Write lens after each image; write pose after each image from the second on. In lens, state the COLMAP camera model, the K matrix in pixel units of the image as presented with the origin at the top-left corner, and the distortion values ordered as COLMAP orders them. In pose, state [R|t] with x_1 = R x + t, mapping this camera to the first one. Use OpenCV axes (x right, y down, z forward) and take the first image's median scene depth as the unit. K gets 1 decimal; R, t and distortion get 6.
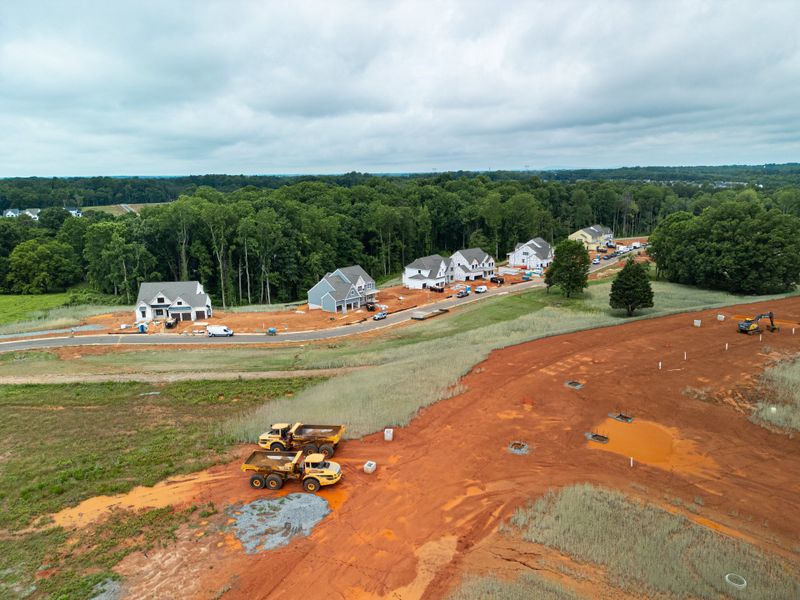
lens RADIAL K [[558.3, 0, 400.4], [0, 558.3, 298.3], [0, 0, 1]] dist [0.075491, -0.072080]
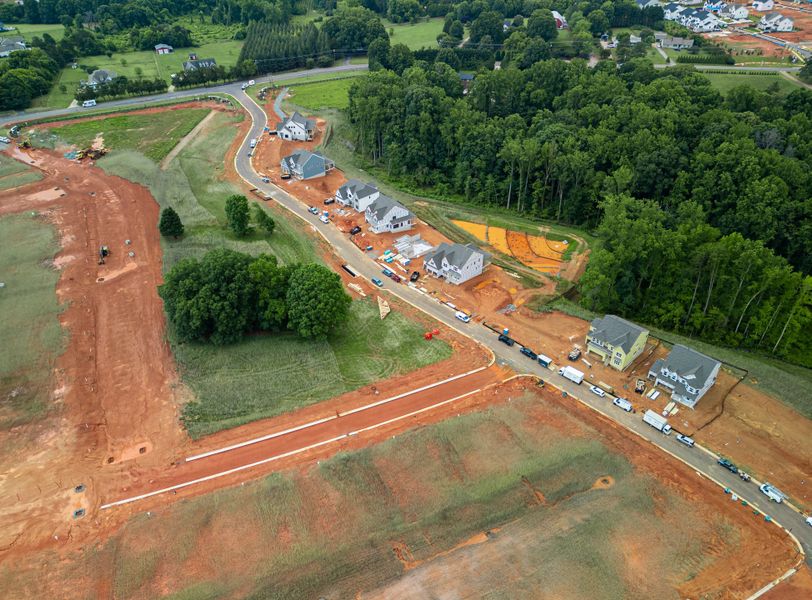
lens RADIAL K [[610.3, 0, 397.5], [0, 610.3, 311.0], [0, 0, 1]] dist [0.041595, -0.022921]
pose [[-0.140363, 0.615080, -0.775870, 1.705812], [-0.196291, 0.750786, 0.630706, -0.984059], [0.970447, 0.240824, 0.015352, 1.544788]]
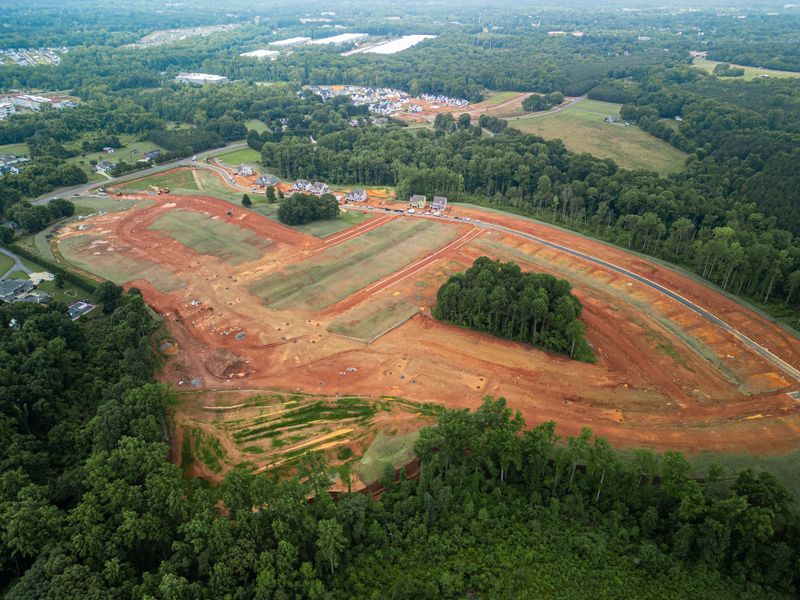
lens RADIAL K [[558.3, 0, 400.4], [0, 558.3, 298.3], [0, 0, 1]] dist [0.075491, -0.072080]
pose [[0.379062, 0.474737, -0.794315, 4.025847], [-0.212082, 0.880096, 0.424796, -1.239444], [0.900740, 0.007436, 0.434294, 0.237157]]
